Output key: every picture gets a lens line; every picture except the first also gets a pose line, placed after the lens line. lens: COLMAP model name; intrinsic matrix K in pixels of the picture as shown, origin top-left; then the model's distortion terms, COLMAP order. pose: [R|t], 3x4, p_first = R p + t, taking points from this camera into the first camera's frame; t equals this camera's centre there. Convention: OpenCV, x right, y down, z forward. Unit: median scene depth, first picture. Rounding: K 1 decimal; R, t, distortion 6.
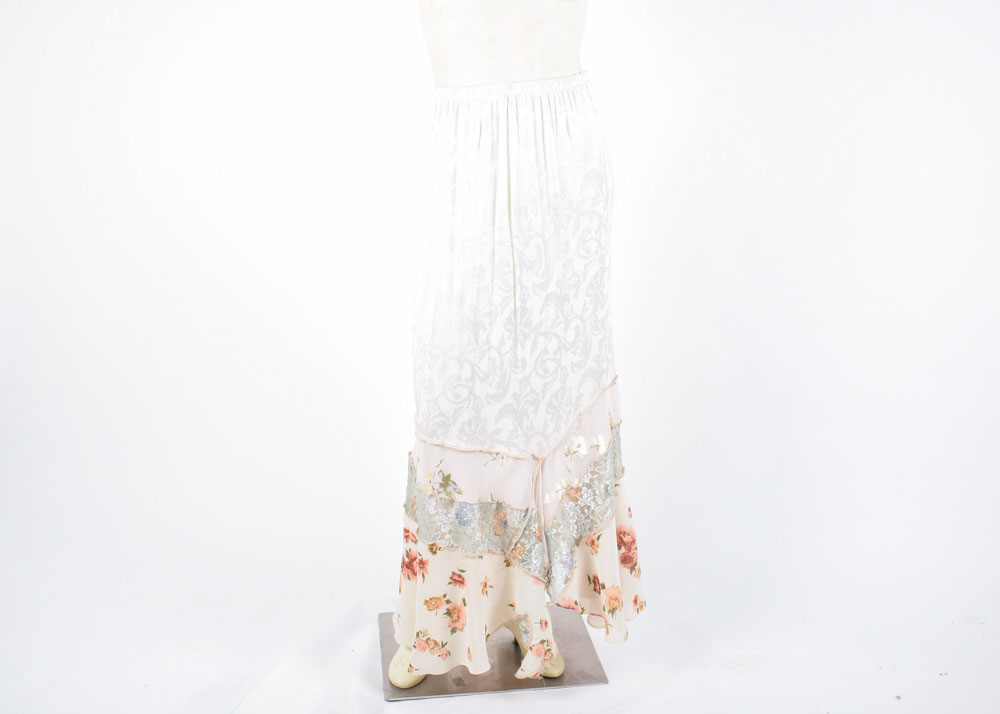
lens RADIAL K [[1214.7, 0, 499.5], [0, 1214.7, 357.3], [0, 0, 1]] dist [-0.010180, 0.000000]
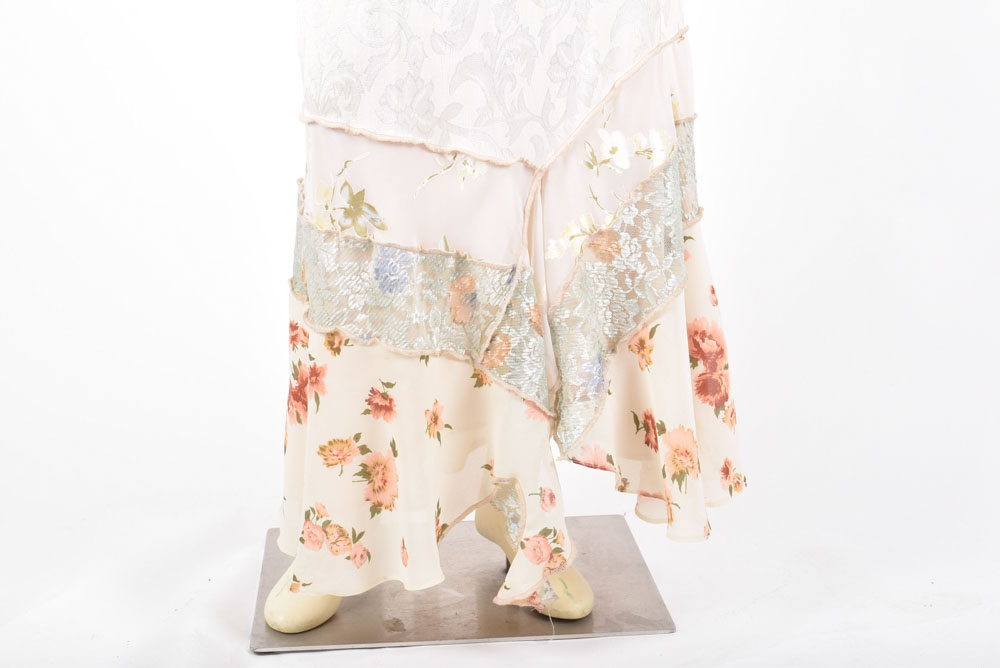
lens RADIAL K [[1550.6, 0, 500.4], [0, 1550.6, 333.8], [0, 0, 1]] dist [0.013848, 0.000000]
pose [[0.998436, 0.002423, -0.055851, 0.053557], [-0.006509, 0.997303, -0.073100, 0.198915], [0.055523, 0.073349, 0.995760, 0.330235]]
